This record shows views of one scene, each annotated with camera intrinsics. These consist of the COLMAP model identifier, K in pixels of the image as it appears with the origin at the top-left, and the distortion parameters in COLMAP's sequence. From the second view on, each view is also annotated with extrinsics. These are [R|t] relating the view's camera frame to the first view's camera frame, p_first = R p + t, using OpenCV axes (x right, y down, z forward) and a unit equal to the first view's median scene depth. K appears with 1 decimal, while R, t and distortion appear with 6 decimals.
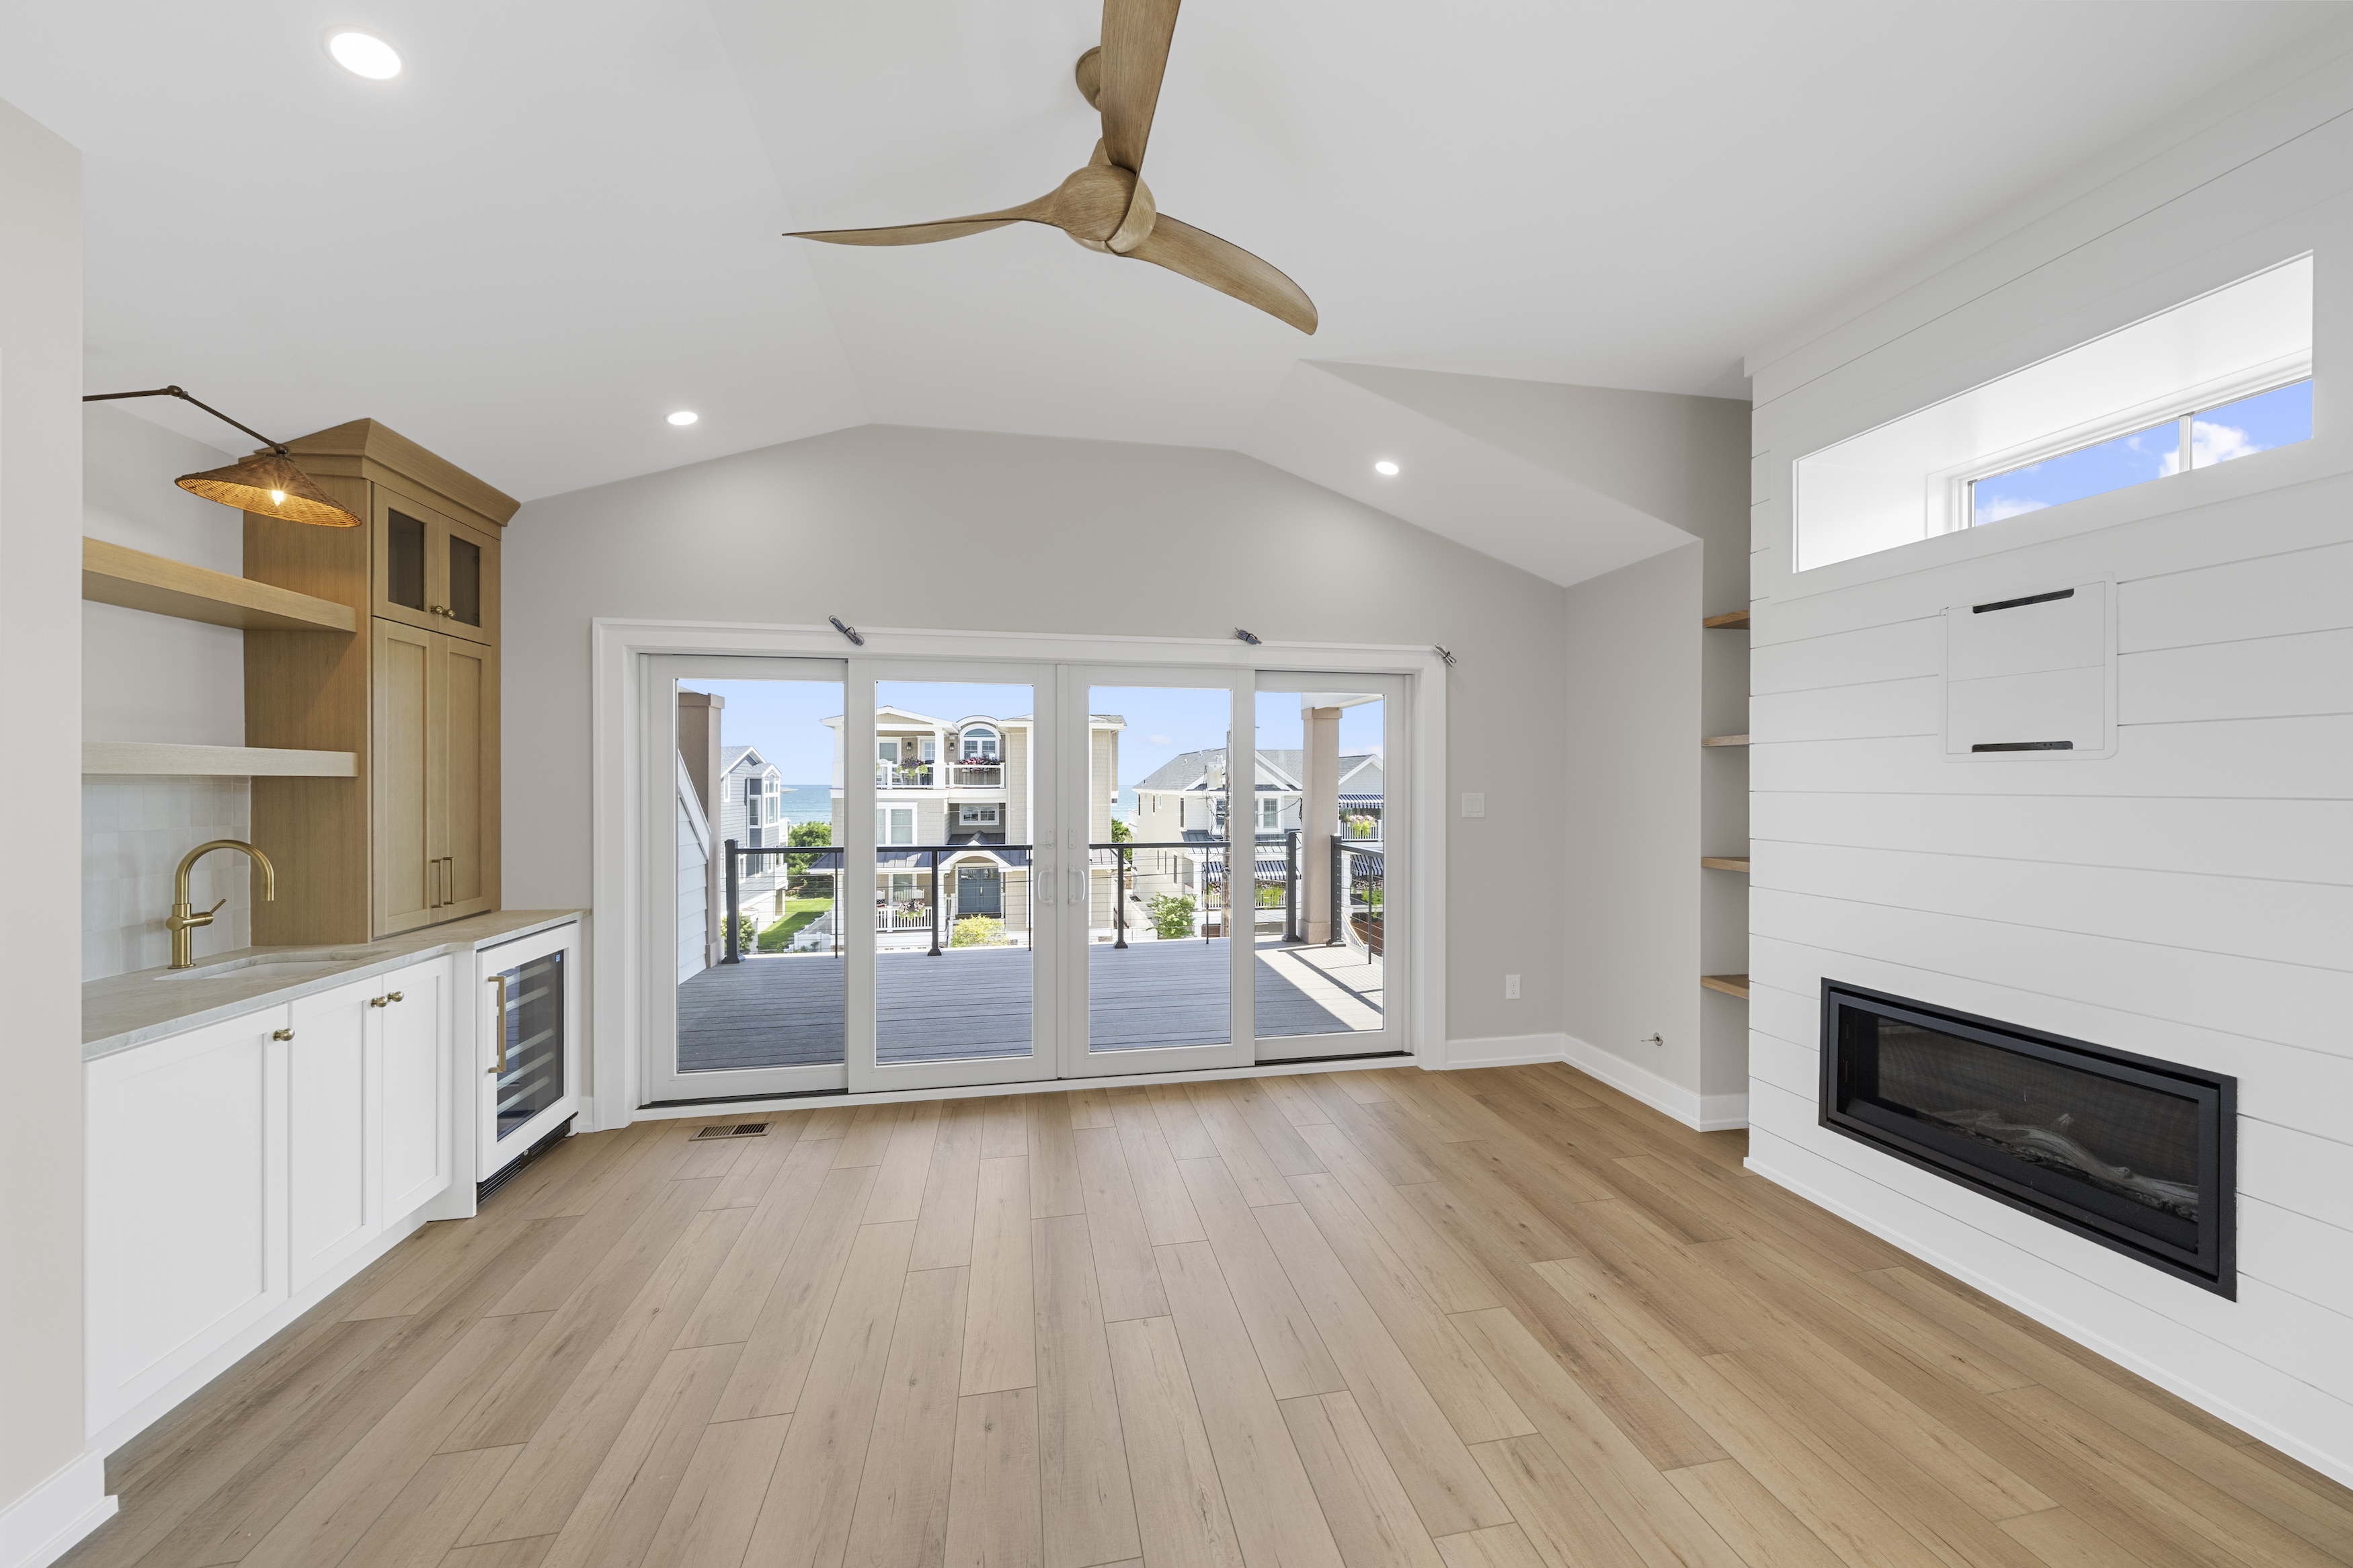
lens RADIAL K [[810.4, 0, 1181.6], [0, 810.4, 784.8], [0, 0, 1]] dist [-0.001684, 0.000127]
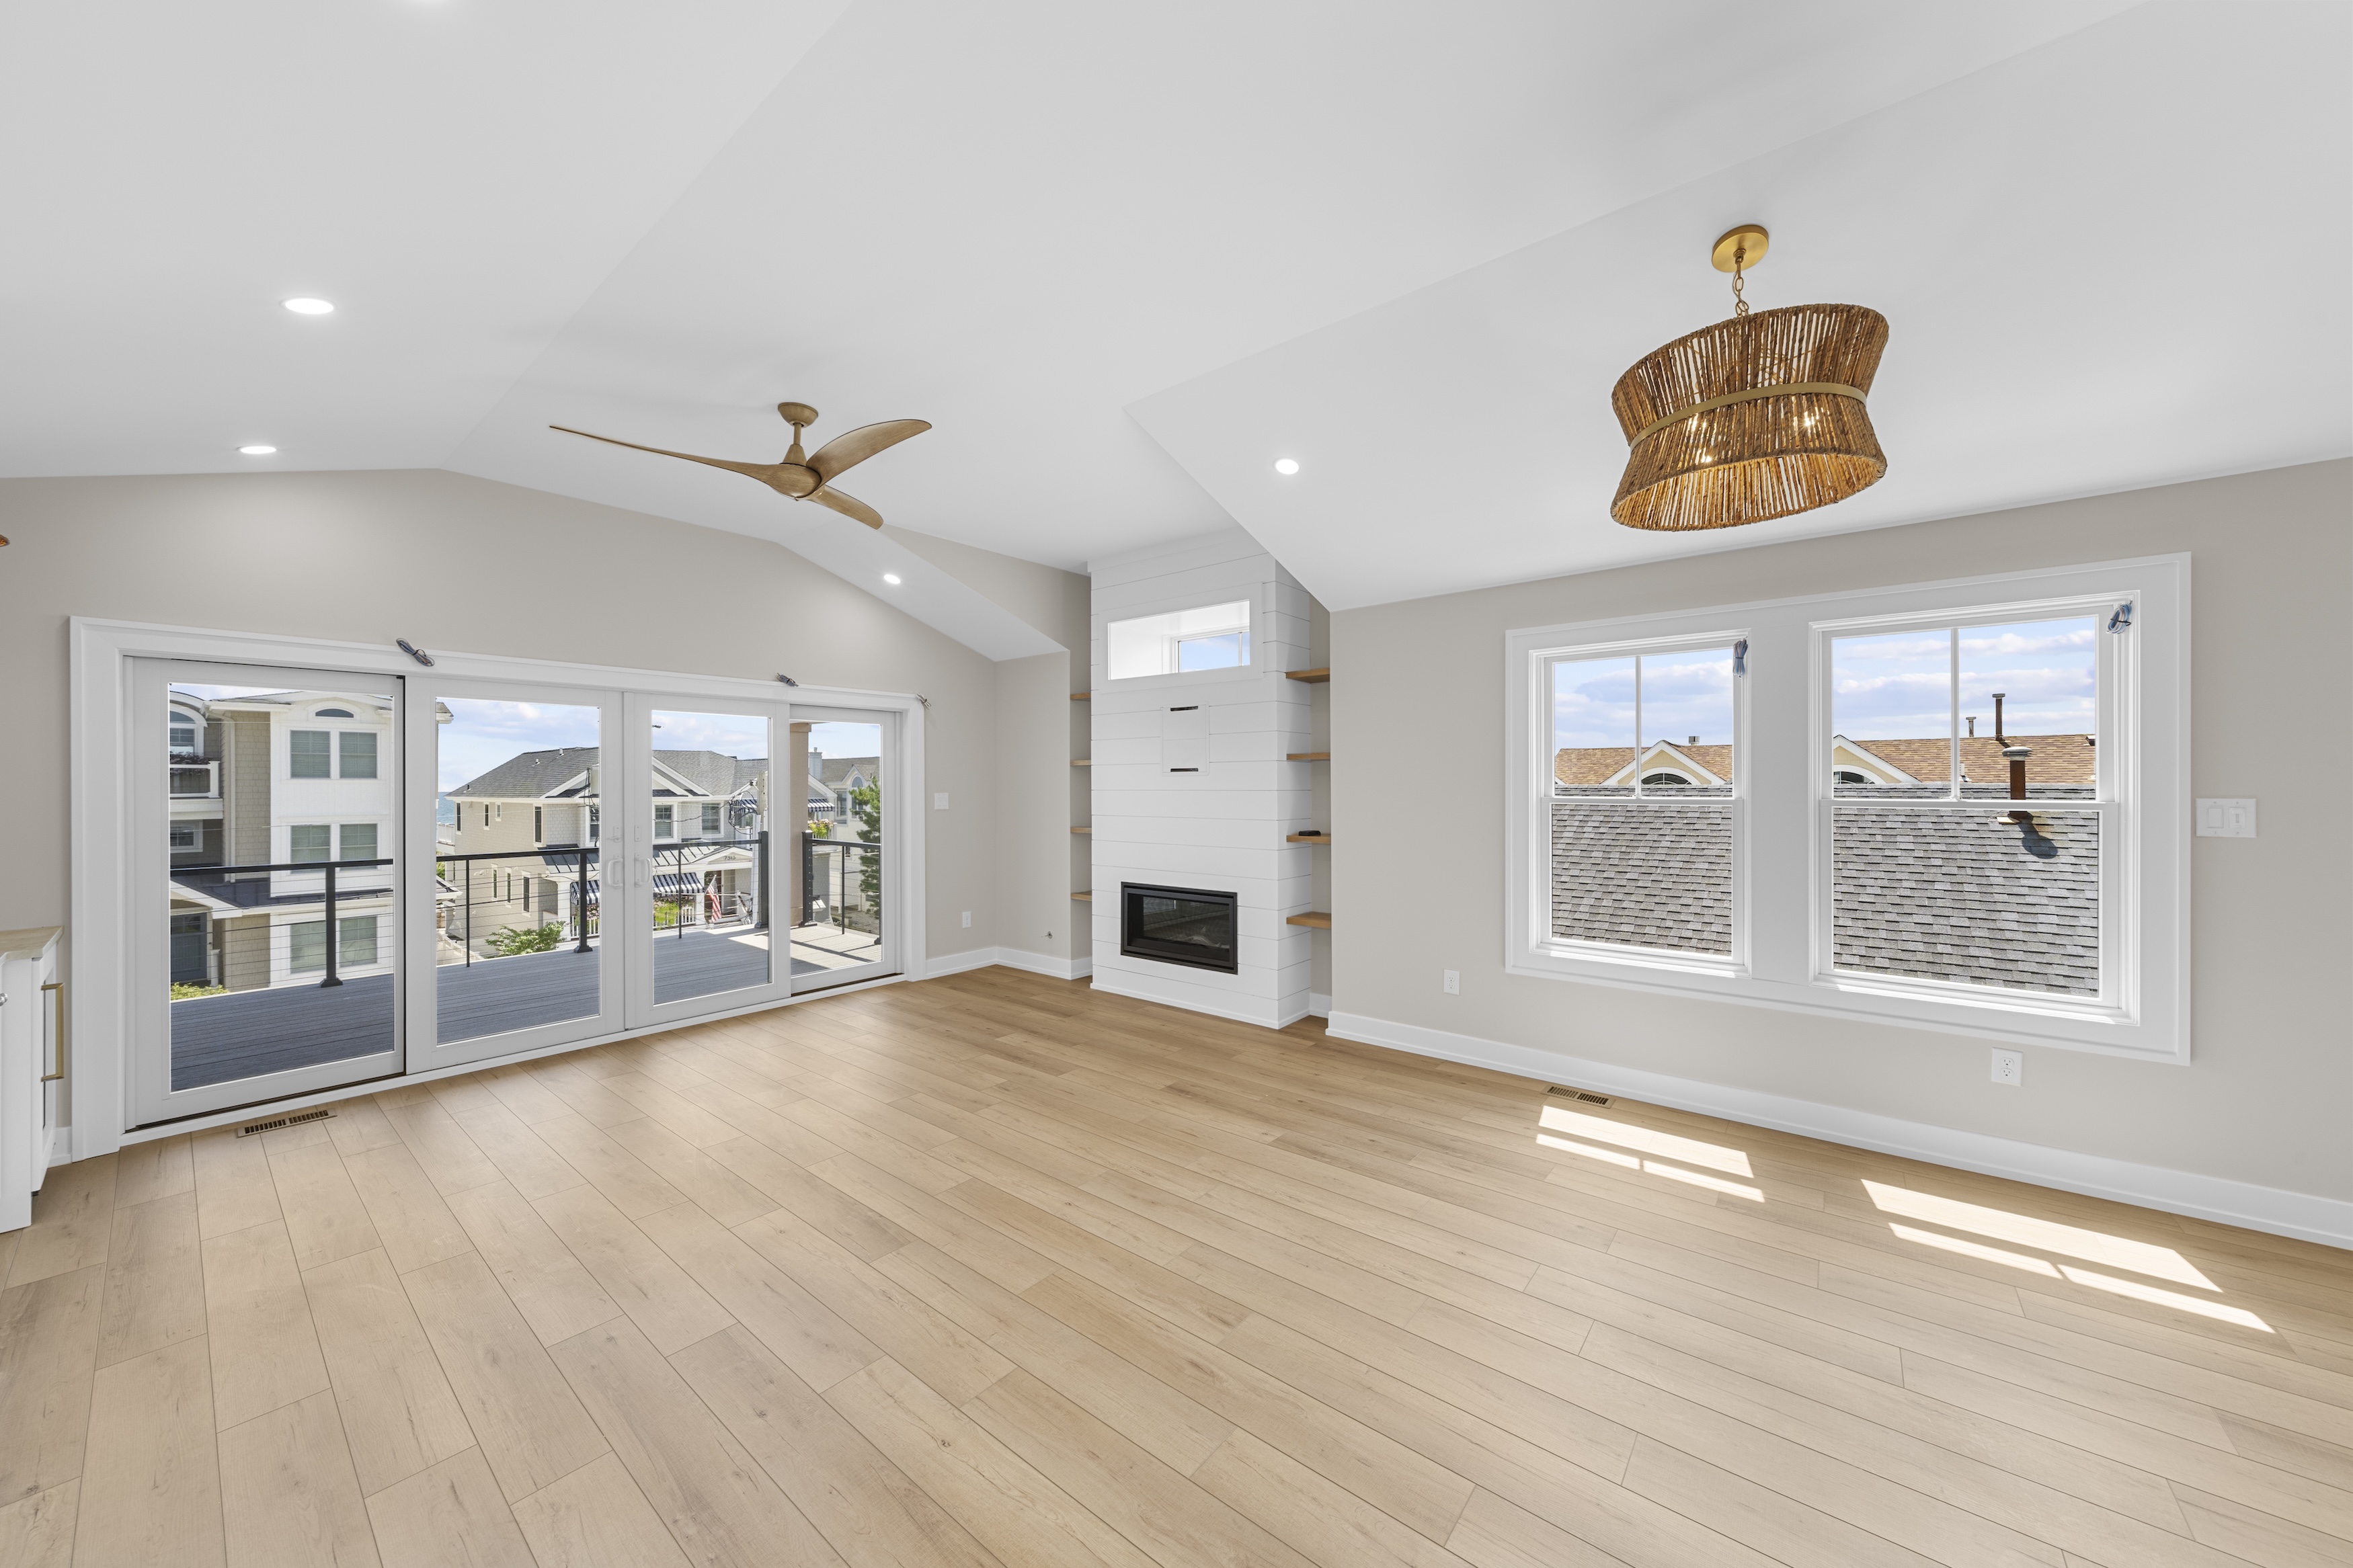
lens RADIAL K [[810.4, 0, 1168.3], [0, 810.4, 784.7], [0, 0, 1]] dist [-0.001684, 0.000127]
pose [[0.772040, -0.004313, 0.635560, -0.322462], [0.007037, 0.999974, -0.001761, 0.000168], [-0.635535, 0.005832, 0.772050, -0.510413]]
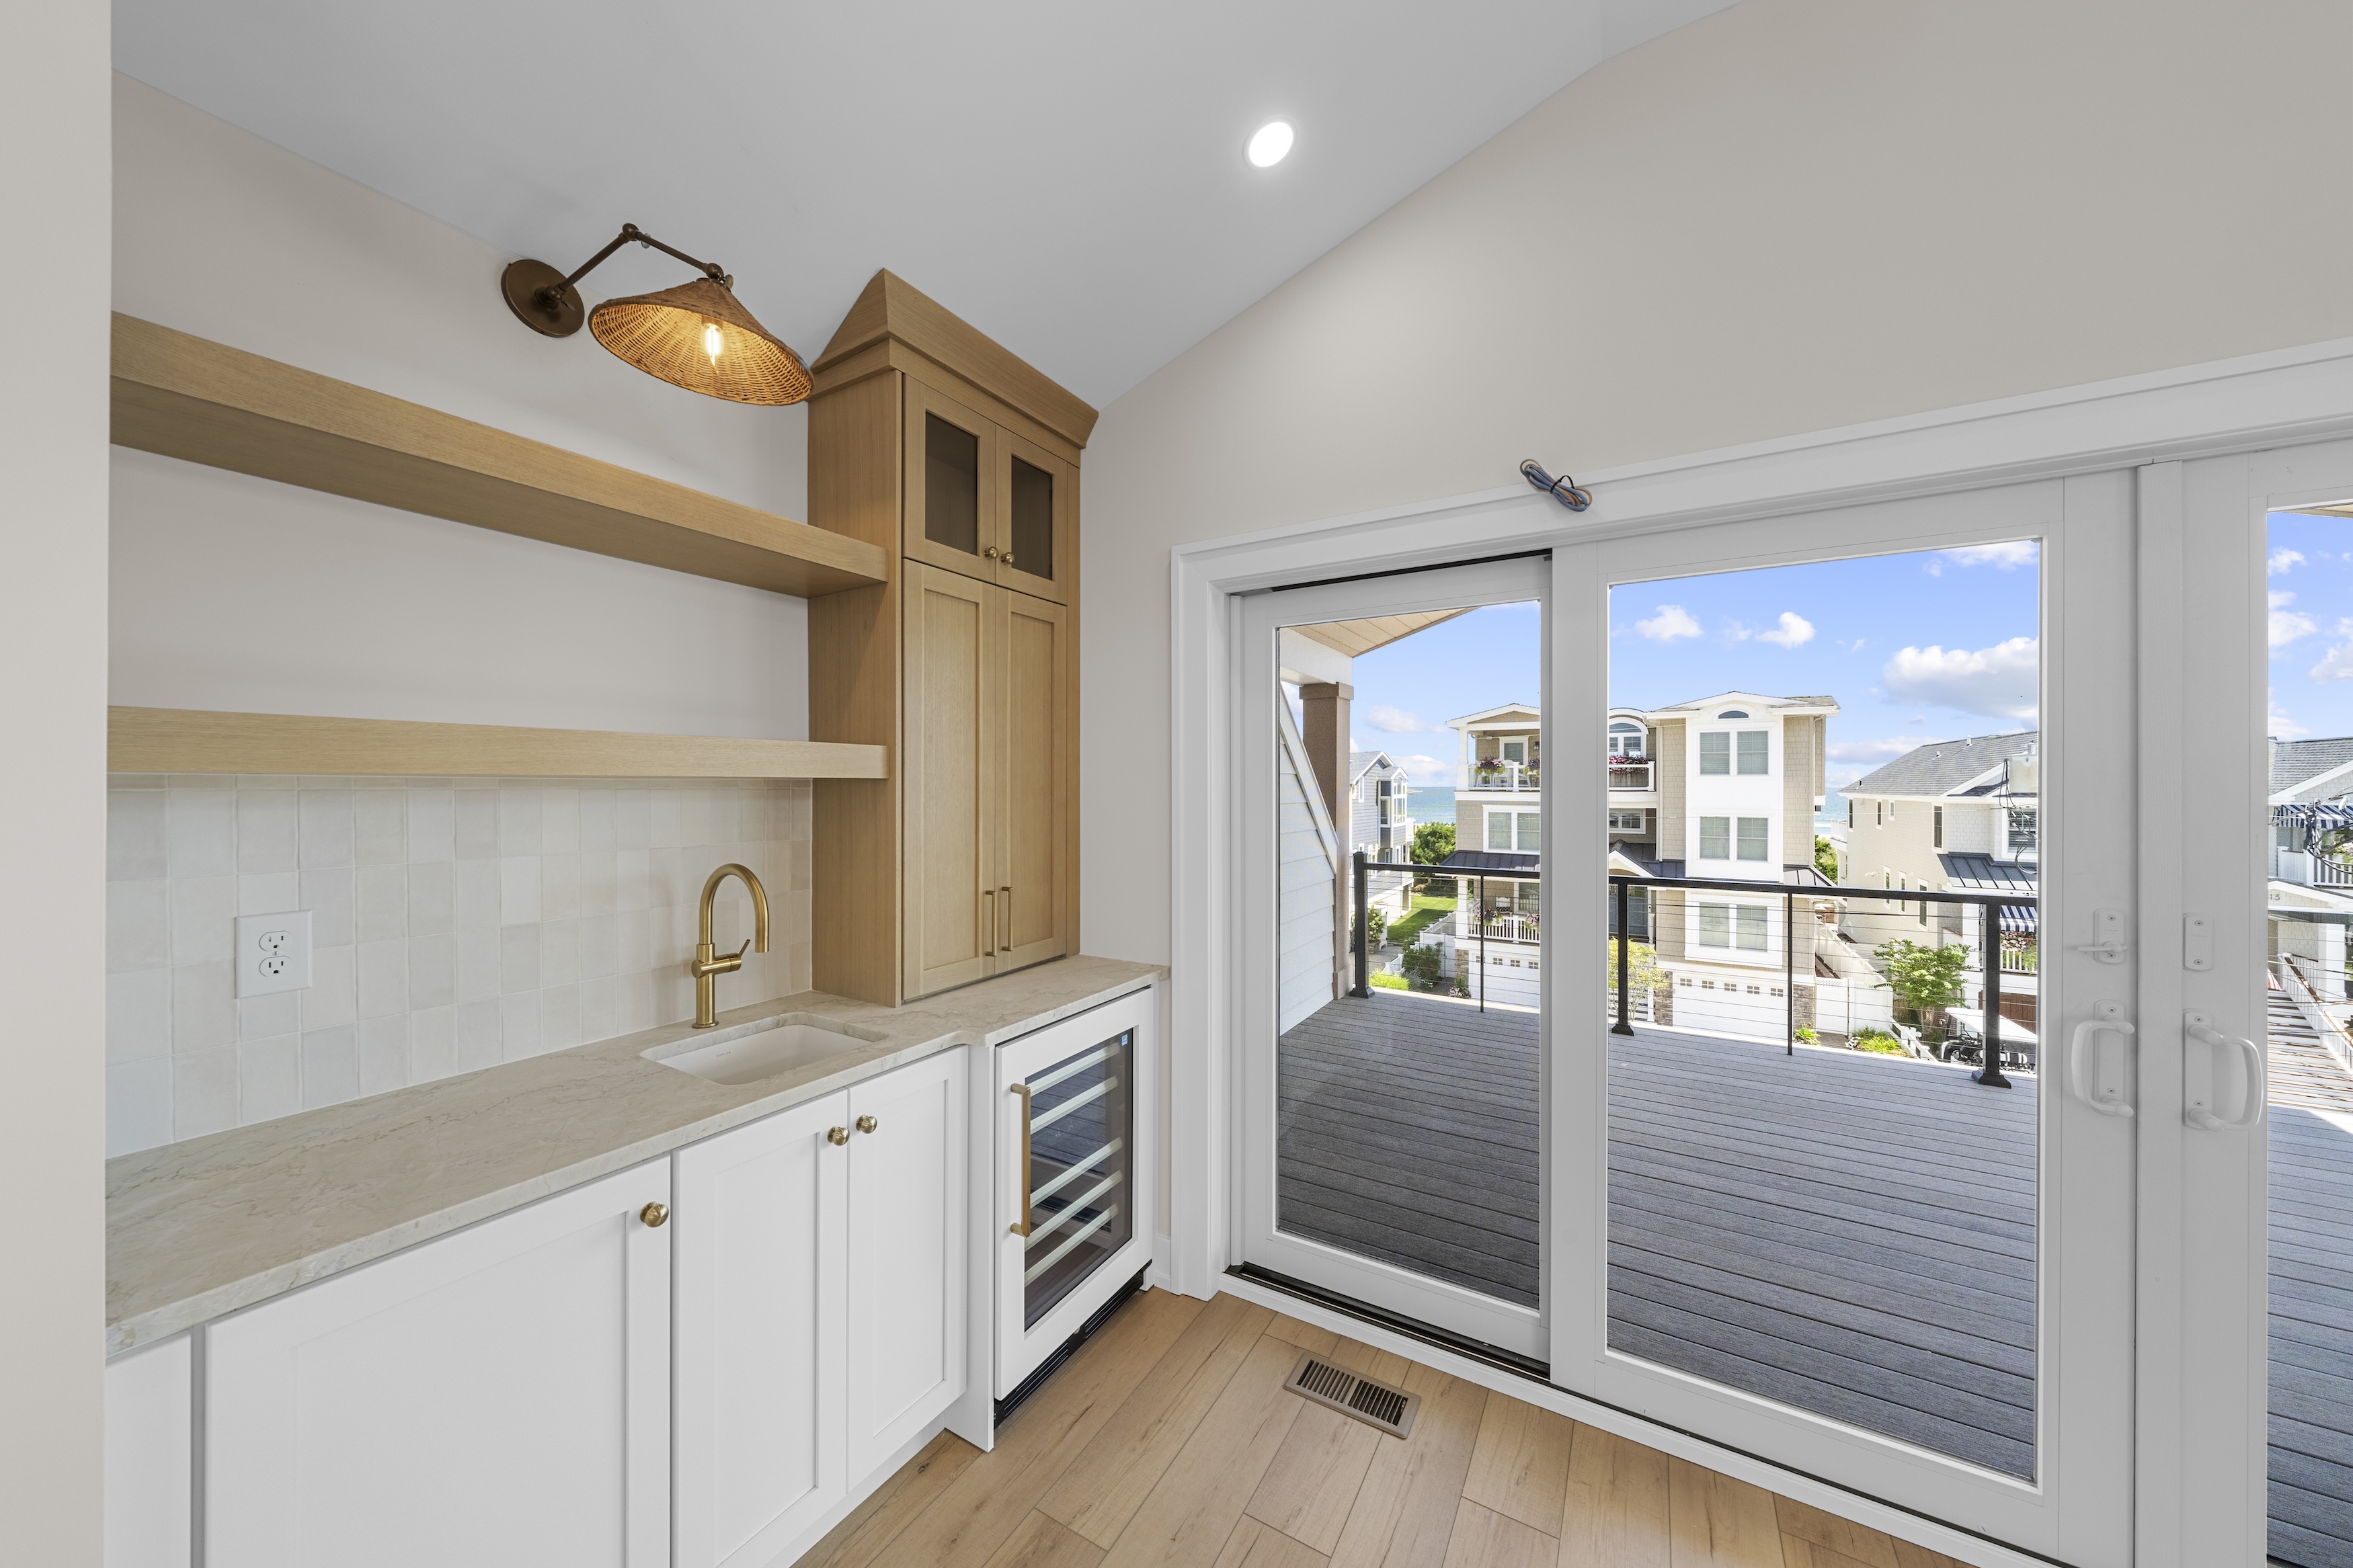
lens RADIAL K [[810.4, 0, 1185.9], [0, 810.4, 782.0], [0, 0, 1]] dist [-0.001684, 0.000127]
pose [[0.748258, -0.004078, -0.663396, -0.247399], [-0.000107, 0.999980, -0.006268, -0.001355], [0.663408, 0.004761, 0.748242, 0.469486]]
